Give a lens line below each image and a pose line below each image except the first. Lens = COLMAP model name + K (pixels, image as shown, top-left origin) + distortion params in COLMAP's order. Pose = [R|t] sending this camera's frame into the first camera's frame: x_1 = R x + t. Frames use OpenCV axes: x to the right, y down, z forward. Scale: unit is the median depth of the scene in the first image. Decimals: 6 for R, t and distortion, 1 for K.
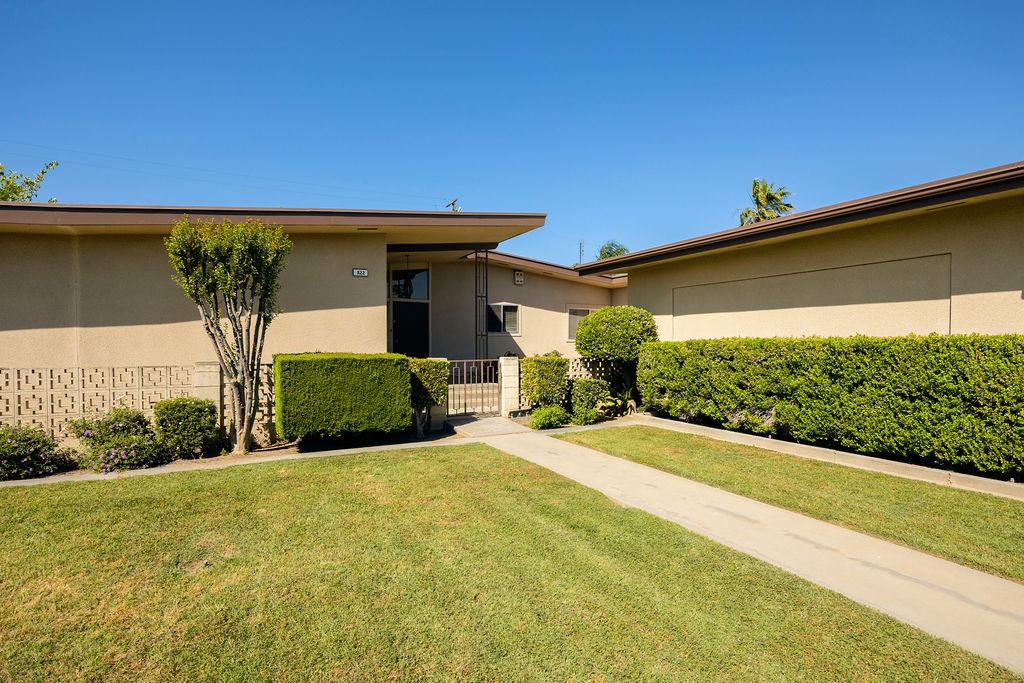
lens RADIAL K [[495.9, 0, 507.6], [0, 495.9, 342.5], [0, 0, 1]] dist [0.008117, -0.004191]
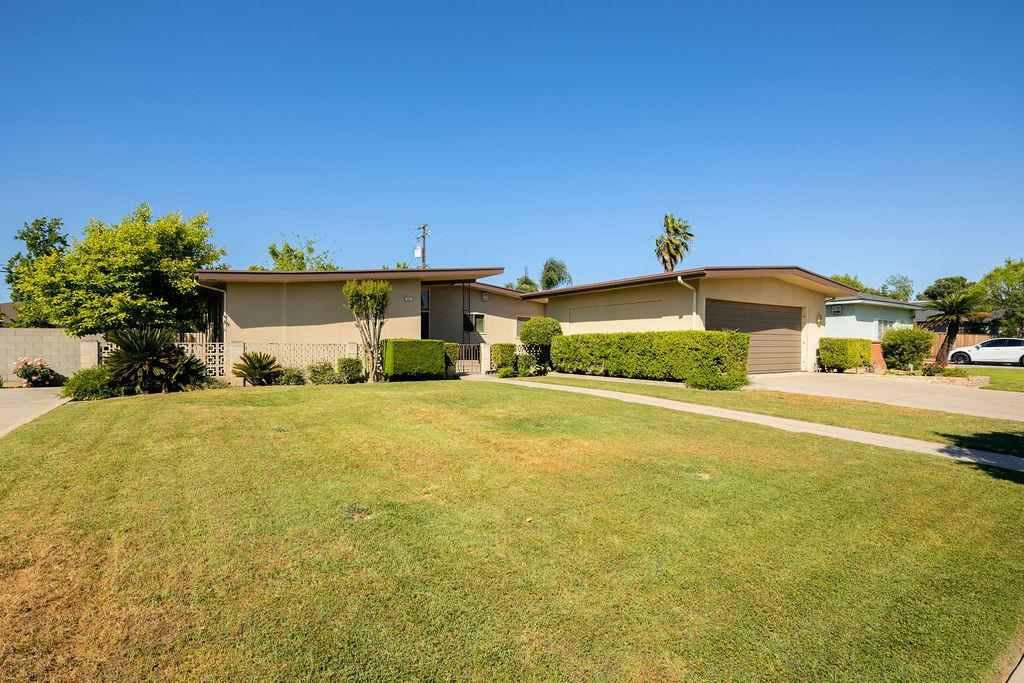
lens RADIAL K [[495.9, 0, 514.5], [0, 495.9, 339.1], [0, 0, 1]] dist [0.008117, -0.004191]
pose [[0.993369, 0.006248, 0.114798, -0.108595], [-0.004790, 0.999904, -0.012969, 0.037938], [-0.114868, 0.012333, 0.993304, -0.946918]]
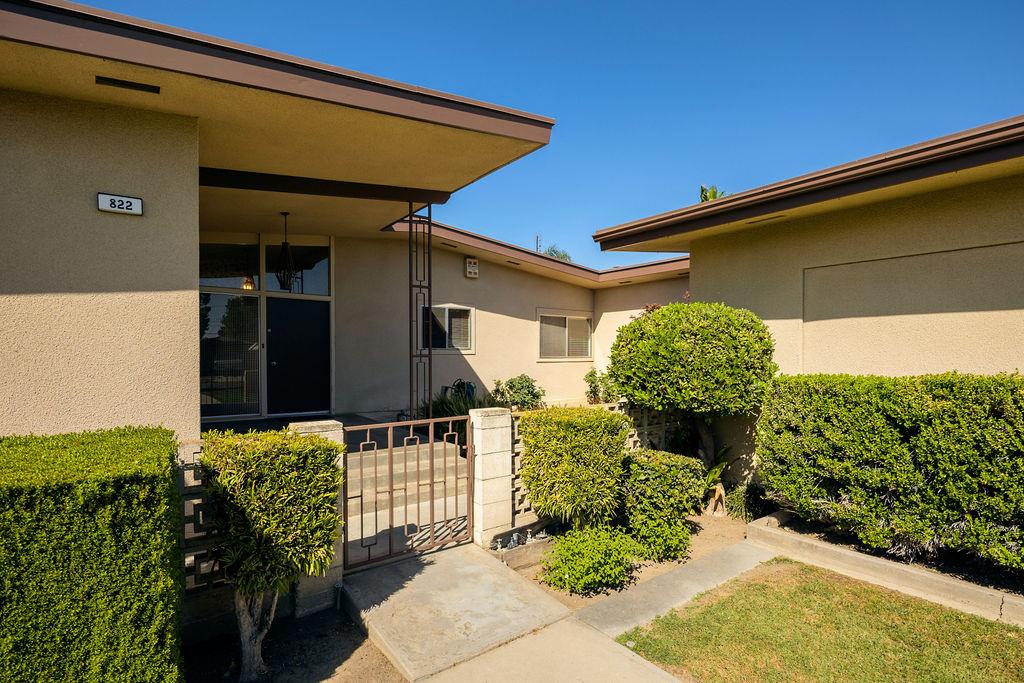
lens RADIAL K [[495.9, 0, 508.4], [0, 495.9, 349.9], [0, 0, 1]] dist [0.008117, -0.004191]
pose [[0.989033, 0.001993, 0.147684, -0.048582], [-0.000530, 0.999950, -0.009943, -0.020576], [-0.147697, 0.009756, 0.988985, 0.560078]]
